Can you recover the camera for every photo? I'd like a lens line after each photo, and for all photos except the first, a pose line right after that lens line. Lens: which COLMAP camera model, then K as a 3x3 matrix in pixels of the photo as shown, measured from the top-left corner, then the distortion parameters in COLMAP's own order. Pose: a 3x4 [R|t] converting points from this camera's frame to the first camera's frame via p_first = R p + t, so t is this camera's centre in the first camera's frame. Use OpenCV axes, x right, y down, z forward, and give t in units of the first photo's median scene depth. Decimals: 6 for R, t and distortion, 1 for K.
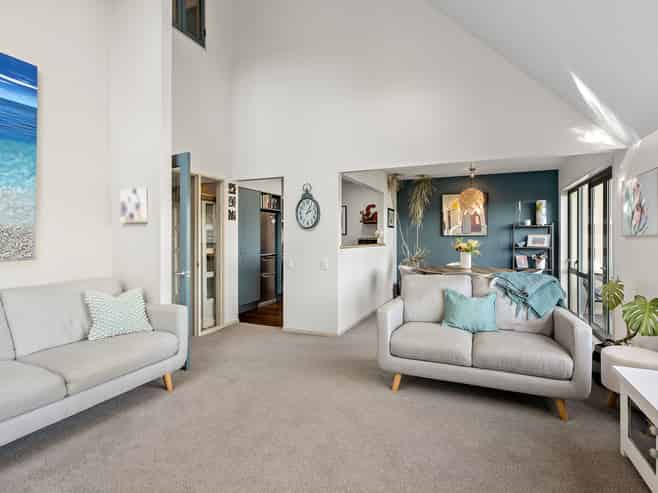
lens RADIAL K [[345.0, 0, 329.0], [0, 345.0, 246.5], [0, 0, 1]] dist [-0.004764, -0.000540]
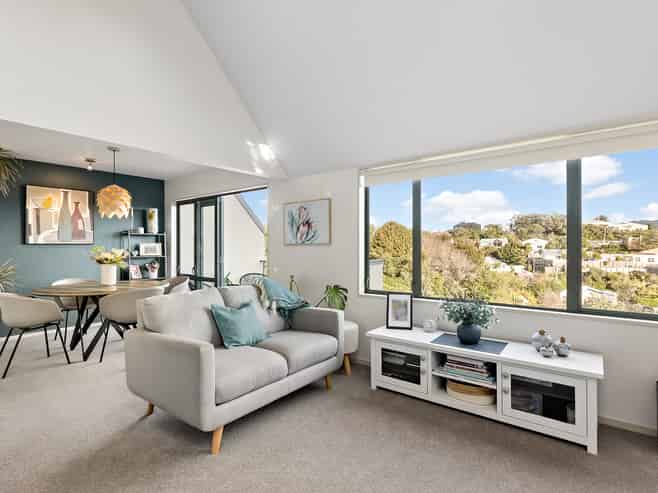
lens RADIAL K [[345.0, 0, 329.0], [0, 345.0, 246.5], [0, 0, 1]] dist [-0.004764, -0.000540]
pose [[0.235977, -0.002764, 0.971755, -0.220739], [0.028483, 0.999586, -0.004074, -0.006327], [-0.971341, 0.028640, 0.235958, 0.273467]]
